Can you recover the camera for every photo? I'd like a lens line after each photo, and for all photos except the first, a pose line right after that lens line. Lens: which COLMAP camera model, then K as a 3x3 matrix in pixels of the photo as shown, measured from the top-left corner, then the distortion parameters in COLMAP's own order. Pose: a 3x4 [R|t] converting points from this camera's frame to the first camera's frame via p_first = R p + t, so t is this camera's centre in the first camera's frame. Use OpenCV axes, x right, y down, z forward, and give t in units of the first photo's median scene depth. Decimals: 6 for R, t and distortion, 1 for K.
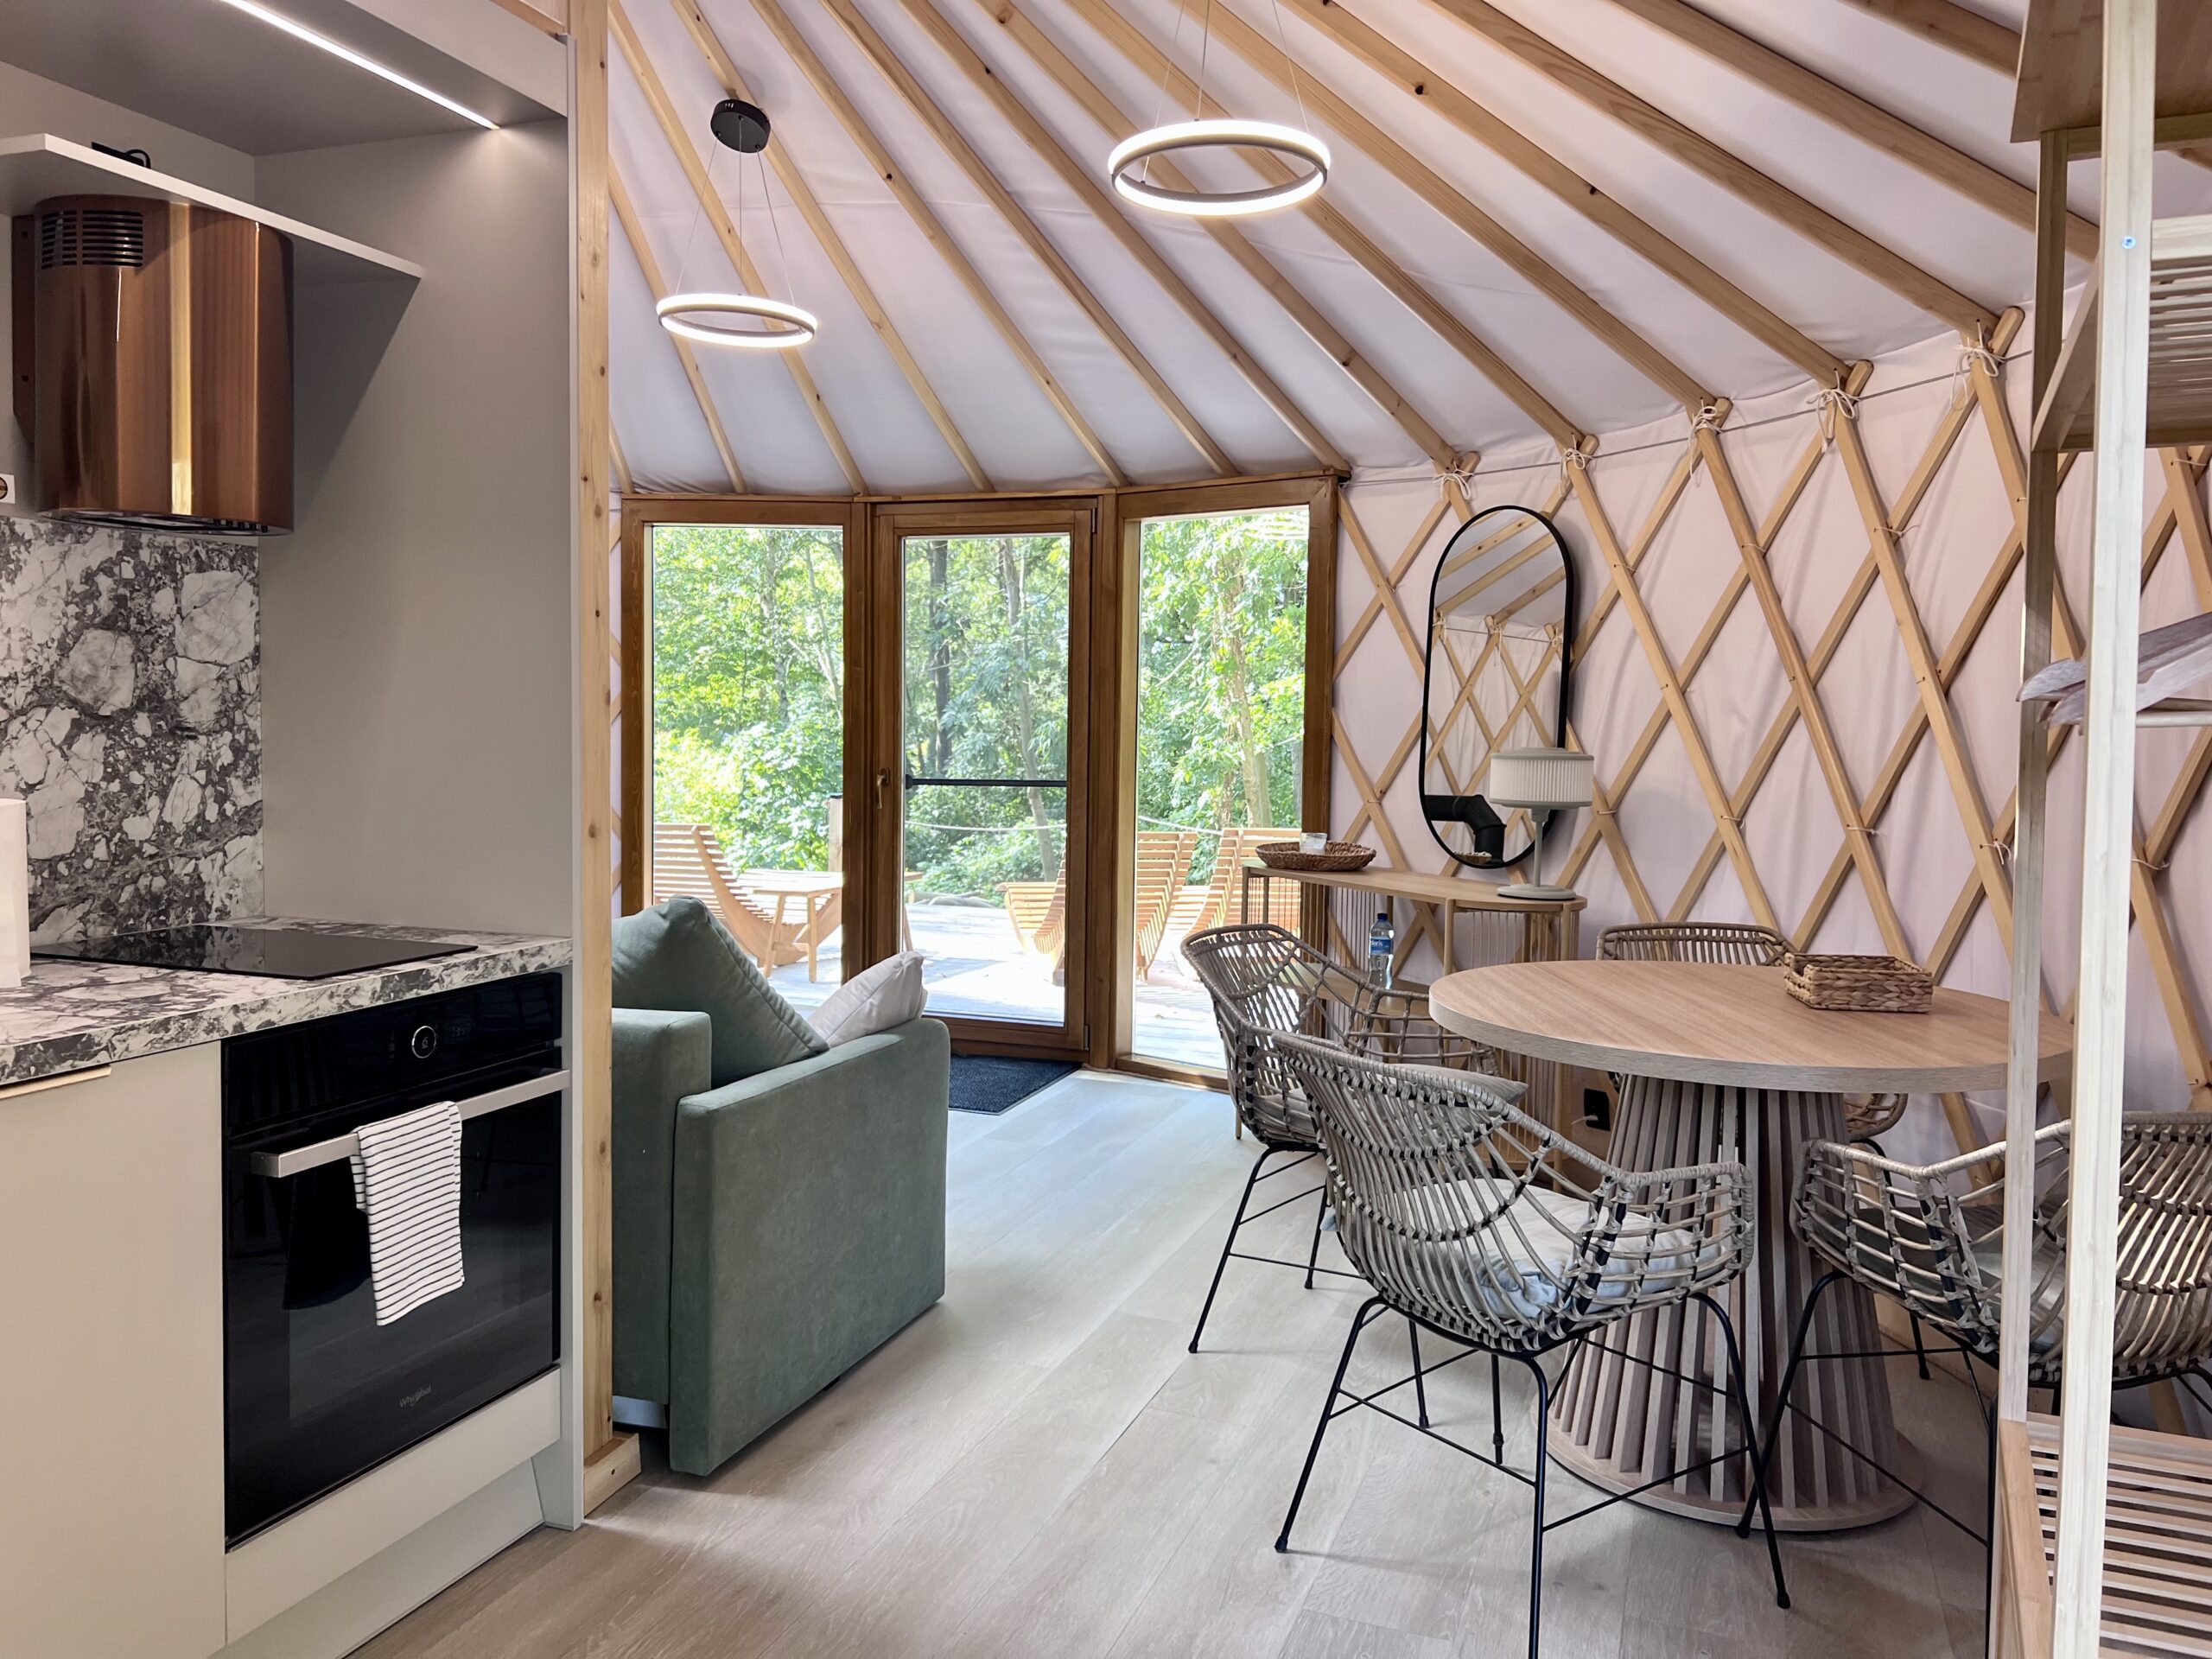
lens RADIAL K [[1652.3, 0, 1094.9], [0, 1652.3, 820.9], [0, 0, 1]] dist [0.064446, -0.073881]
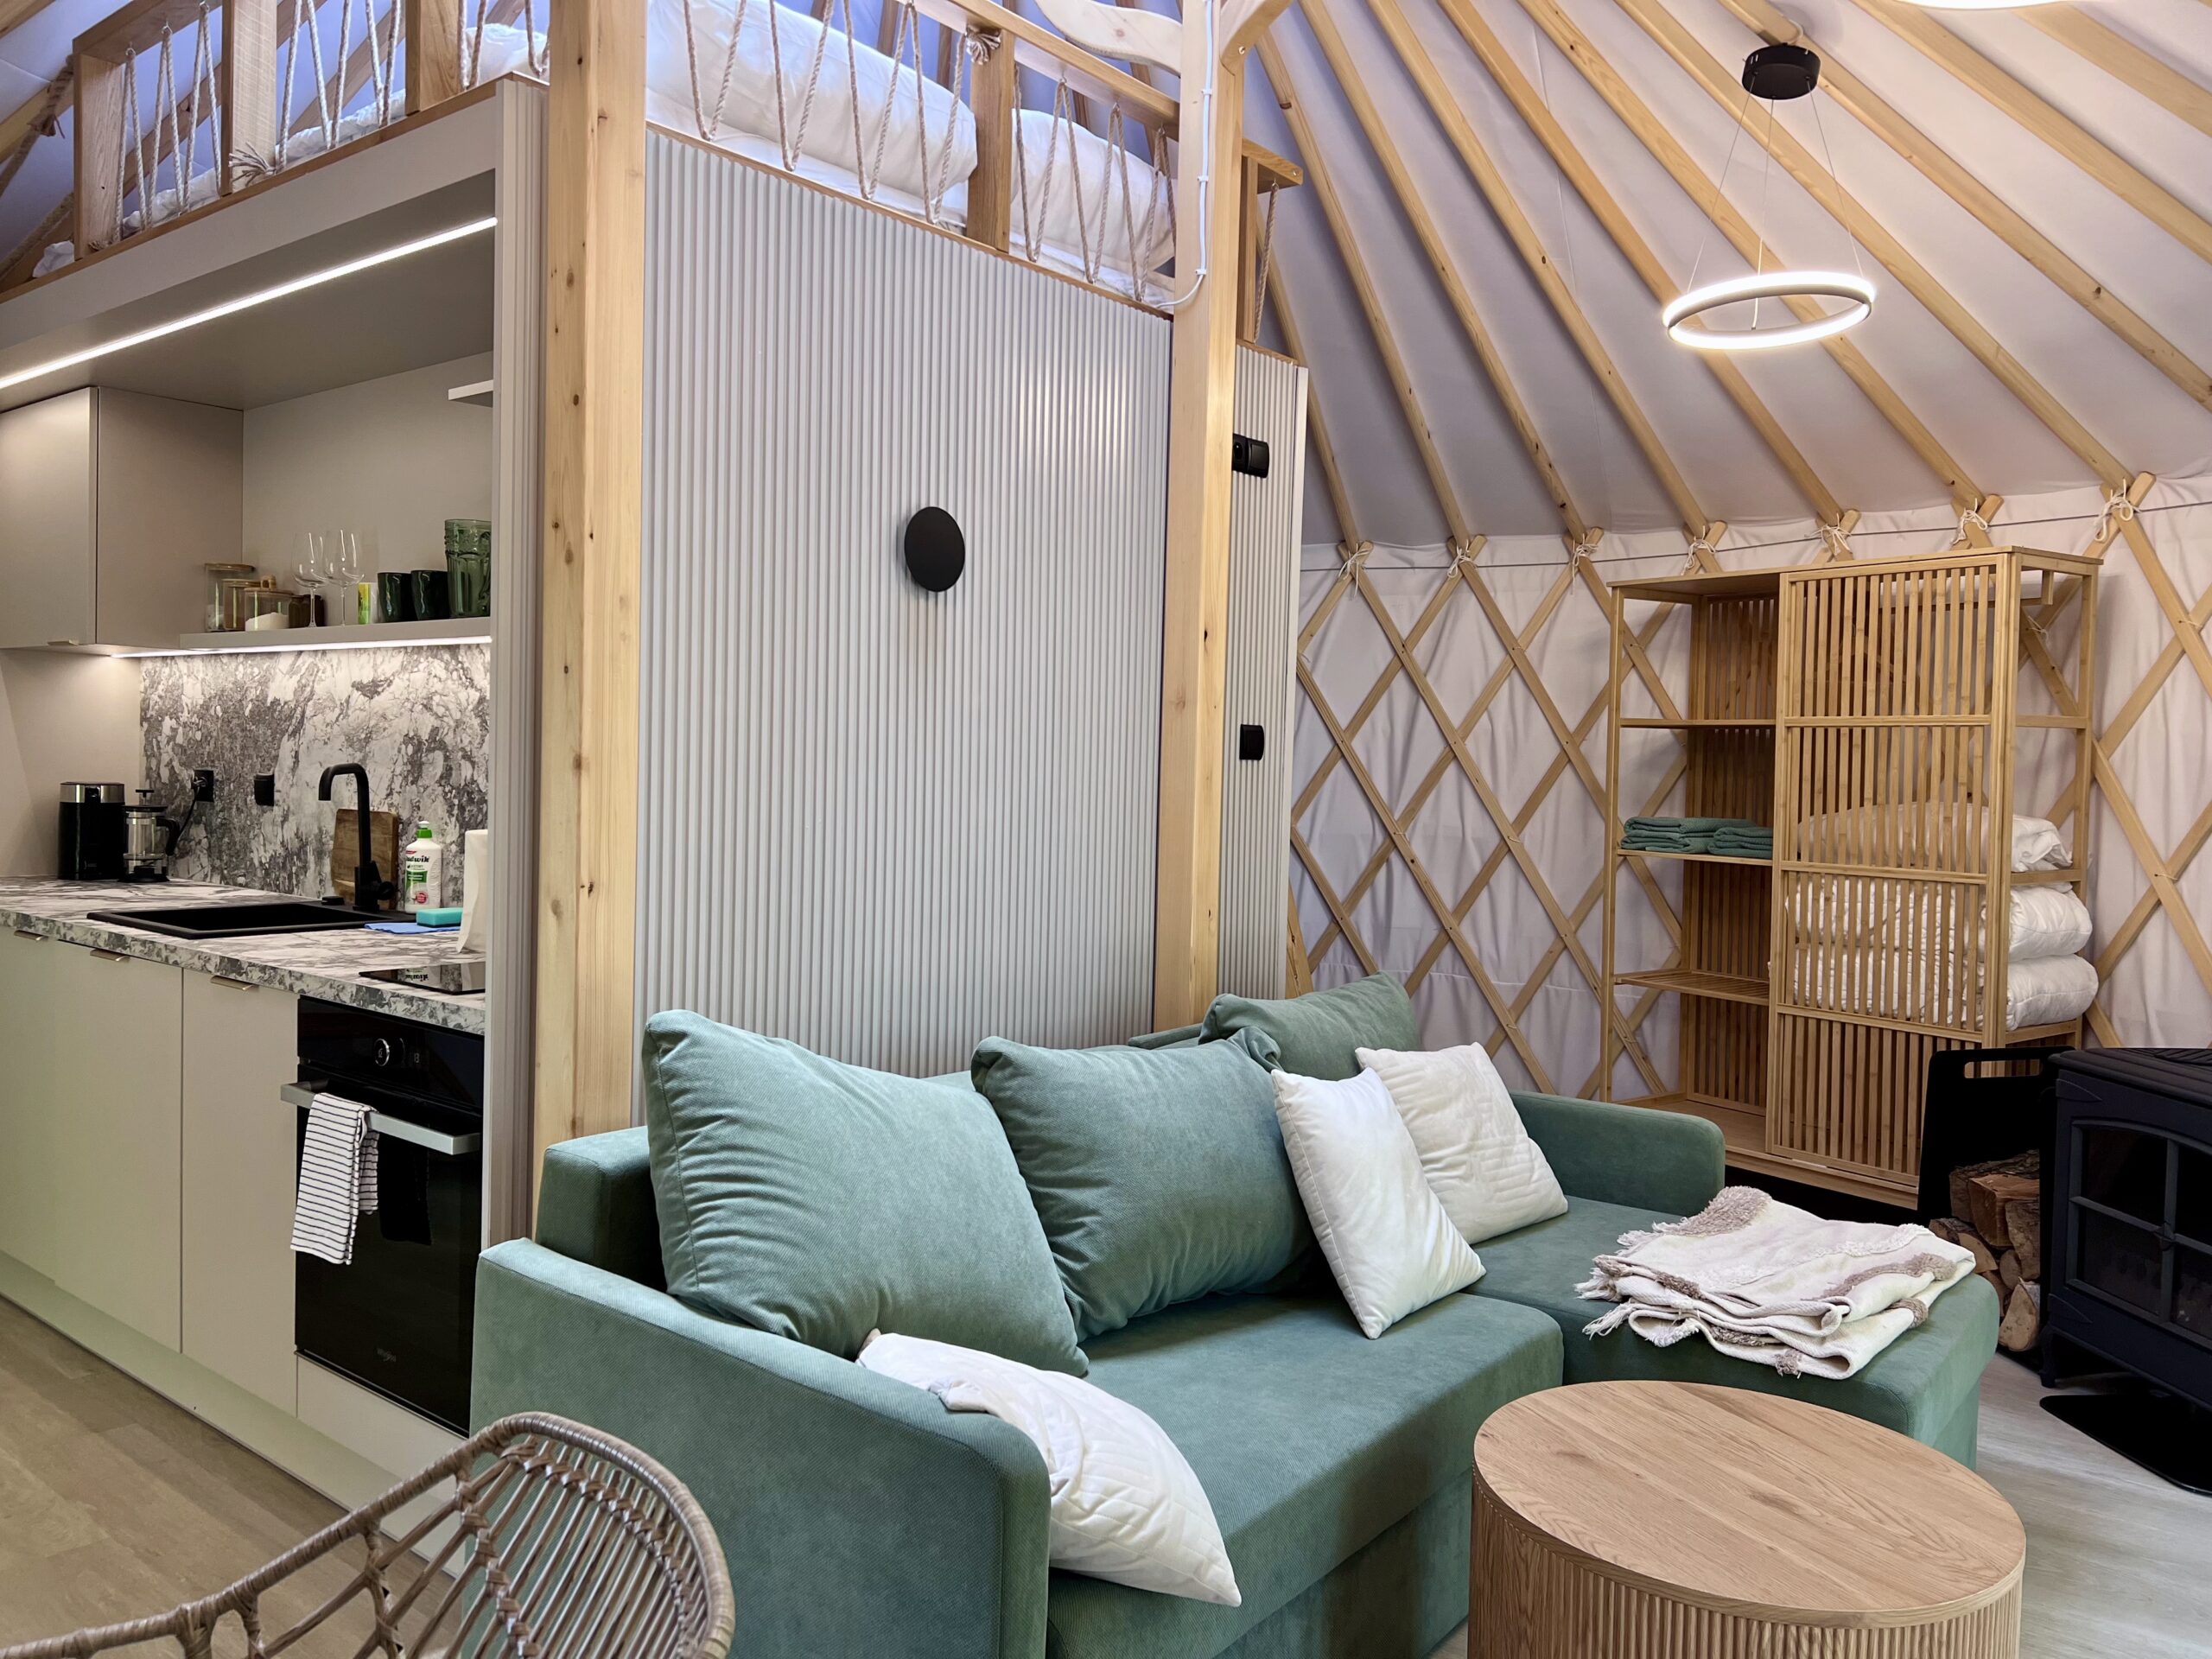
lens RADIAL K [[1652.3, 0, 1111.5], [0, 1652.3, 813.8], [0, 0, 1]] dist [0.064446, -0.073881]
pose [[-0.320648, 0.010566, -0.947139, 0.502412], [-0.089653, 0.995110, 0.041452, -0.119297], [0.942946, 0.098205, -0.318133, 1.697232]]
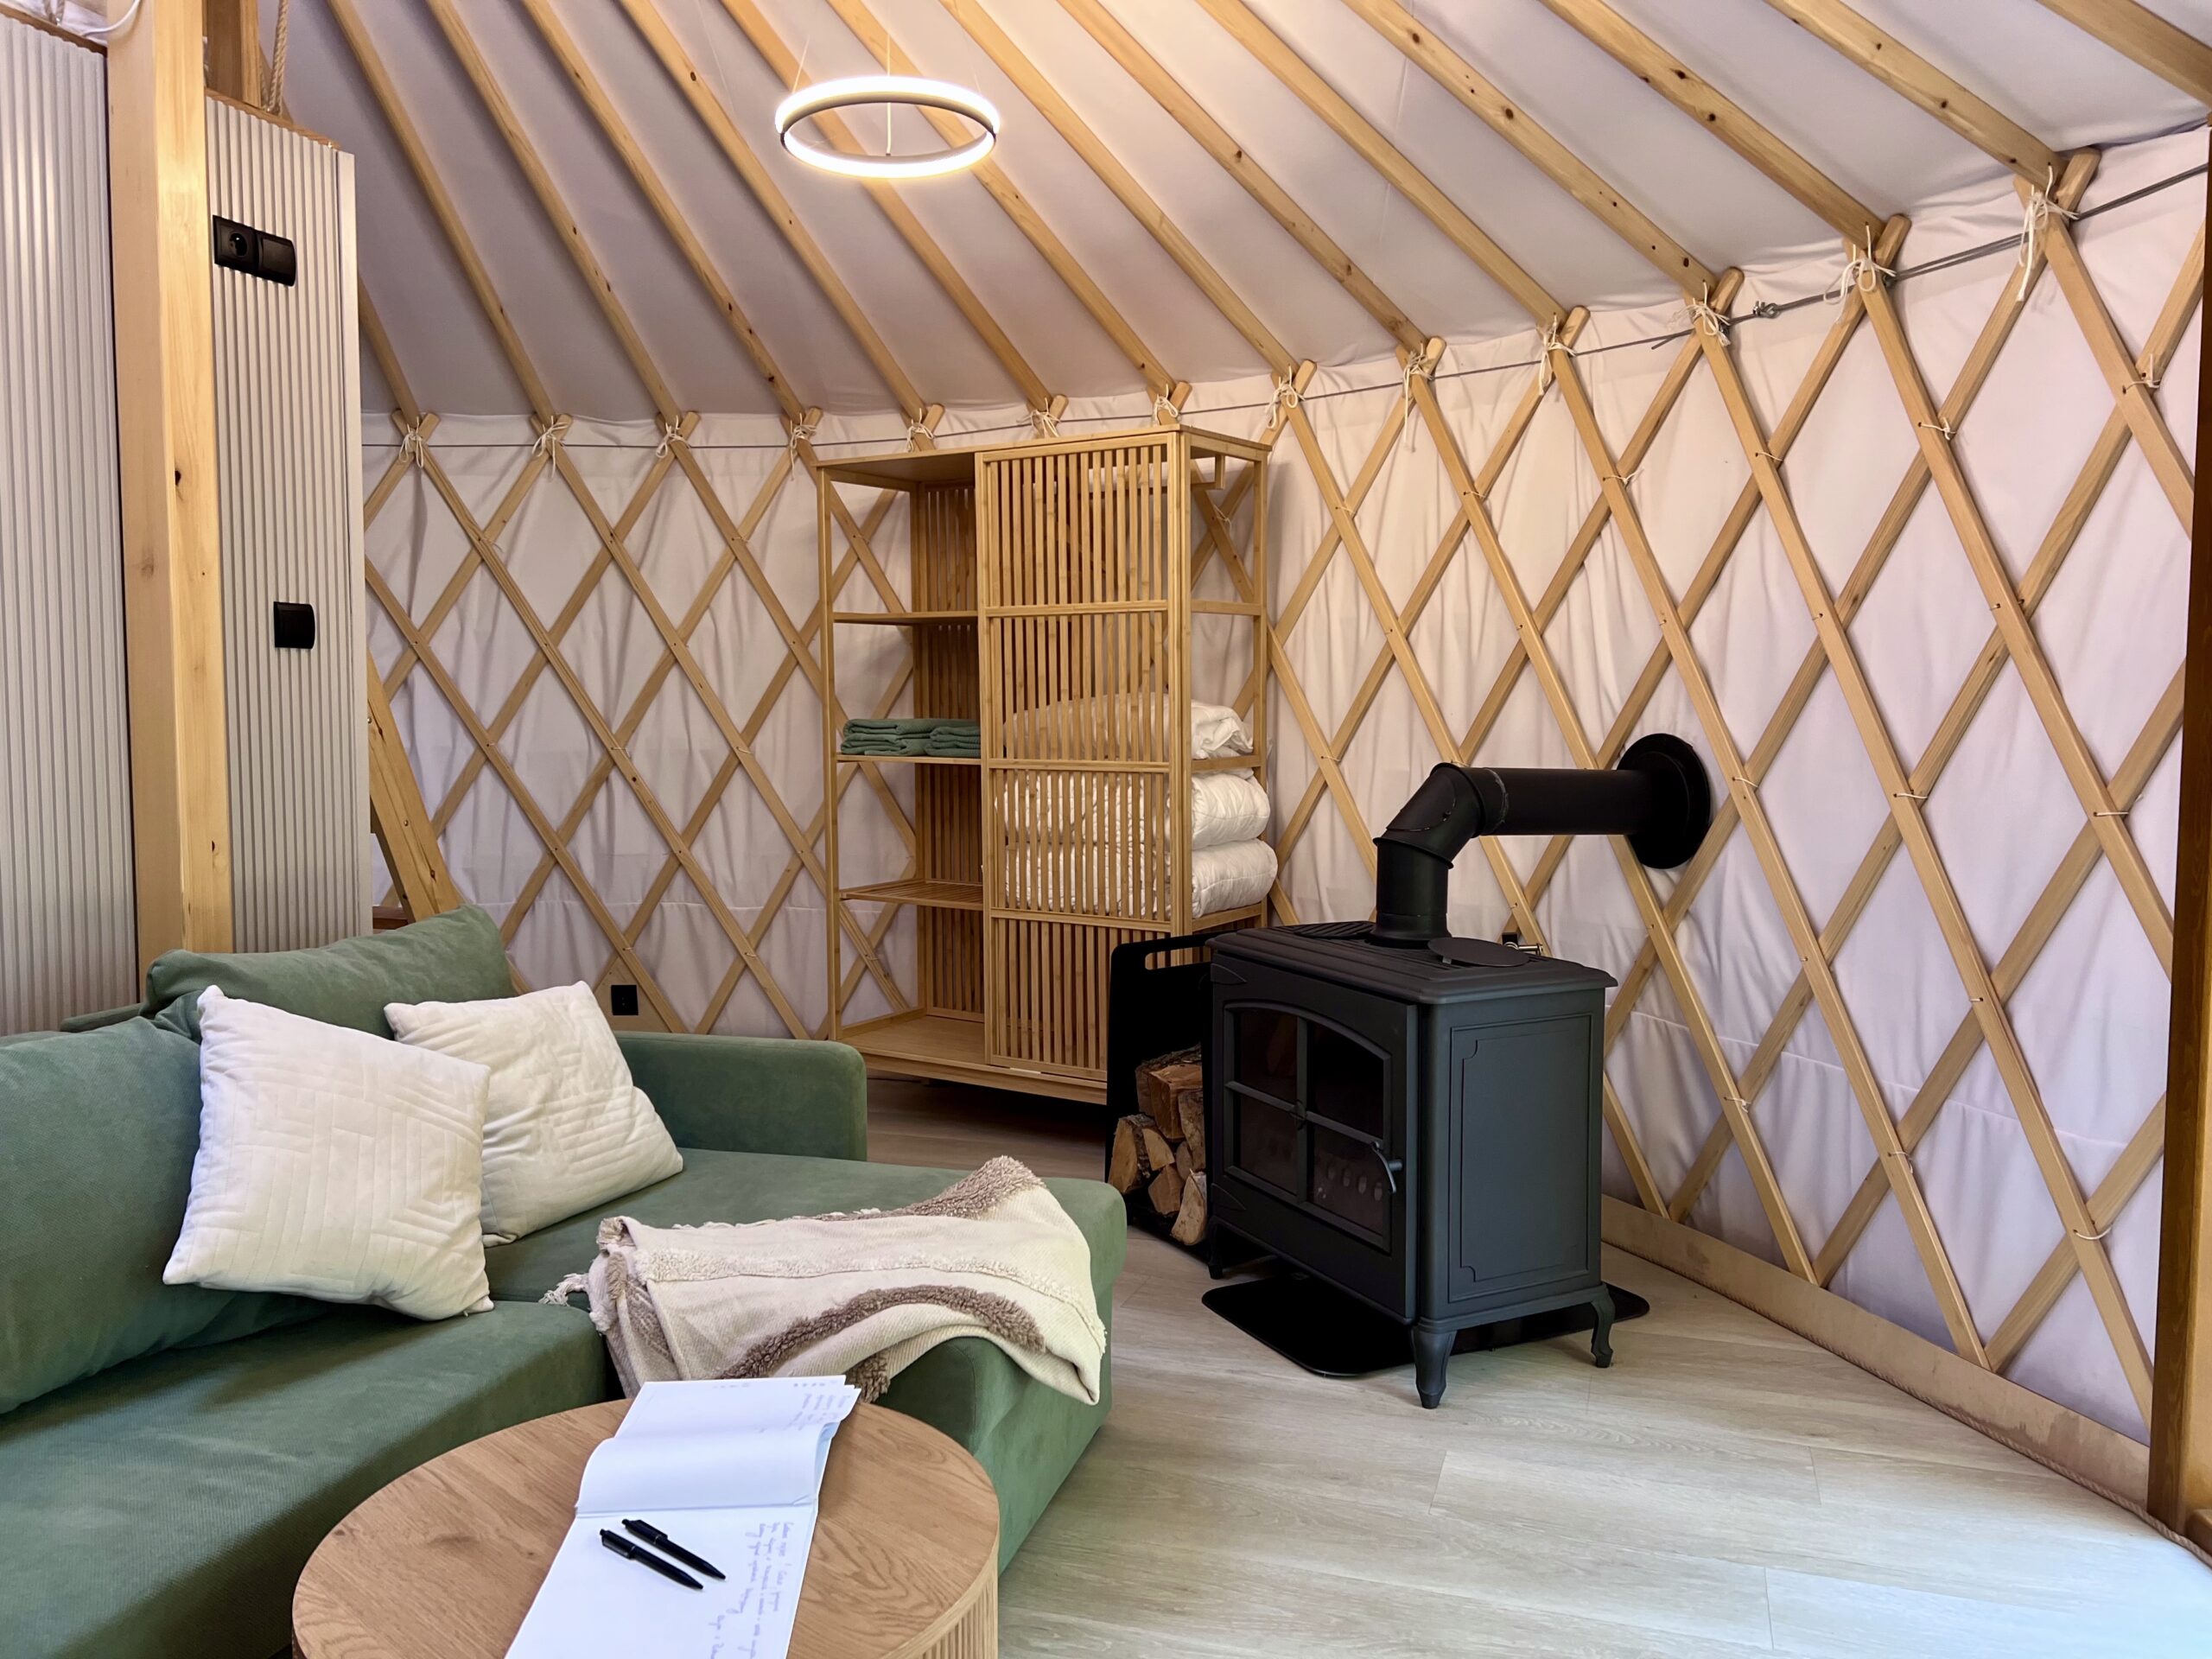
lens RADIAL K [[1652.3, 0, 1125.2], [0, 1652.3, 808.2], [0, 0, 1]] dist [0.064446, -0.073881]
pose [[0.047895, 0.053457, -0.997421, 0.250625], [-0.064768, 0.996632, 0.050305, -0.101315], [0.996750, 0.062192, 0.051196, 1.879521]]
